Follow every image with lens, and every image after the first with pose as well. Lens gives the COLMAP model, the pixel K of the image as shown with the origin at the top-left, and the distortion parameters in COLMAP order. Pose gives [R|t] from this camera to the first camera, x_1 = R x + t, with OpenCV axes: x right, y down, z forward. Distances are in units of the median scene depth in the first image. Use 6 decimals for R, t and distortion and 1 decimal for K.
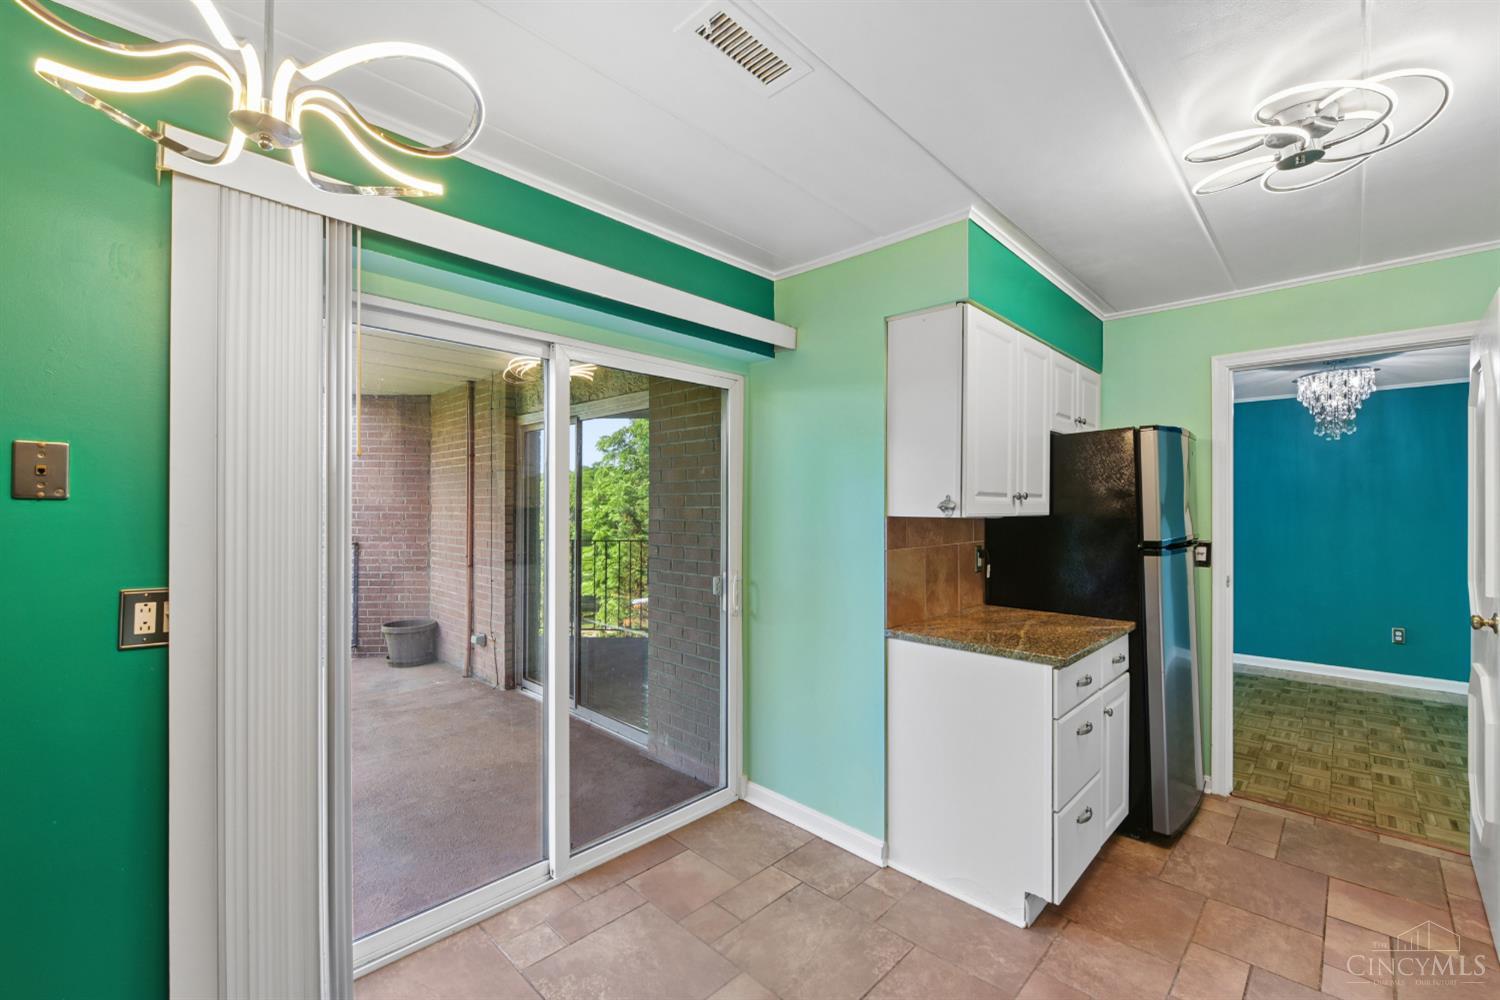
lens RADIAL K [[622.4, 0, 746.8], [0, 622.4, 511.9], [0, 0, 1]] dist [-0.000236, -0.001147]
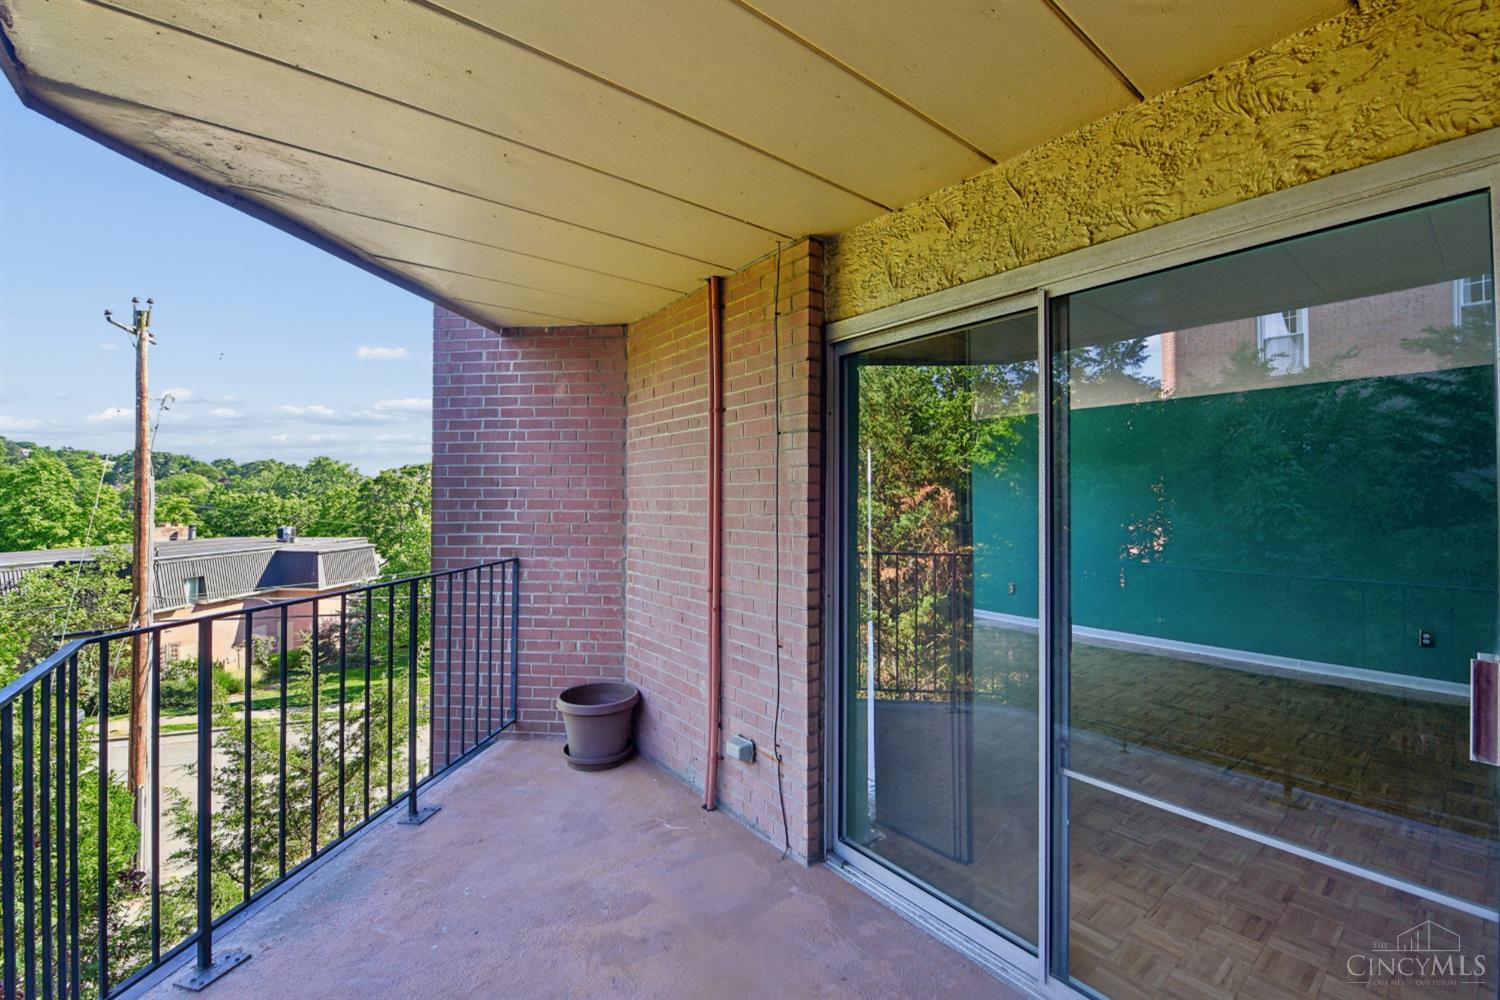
lens RADIAL K [[622.4, 0, 750.2], [0, 622.4, 490.7], [0, 0, 1]] dist [-0.000236, -0.001147]
pose [[0.989330, -0.006507, -0.145549, -0.303314], [0.003455, 0.999769, -0.021206, -0.005680], [0.145654, 0.020477, 0.989124, 0.411945]]
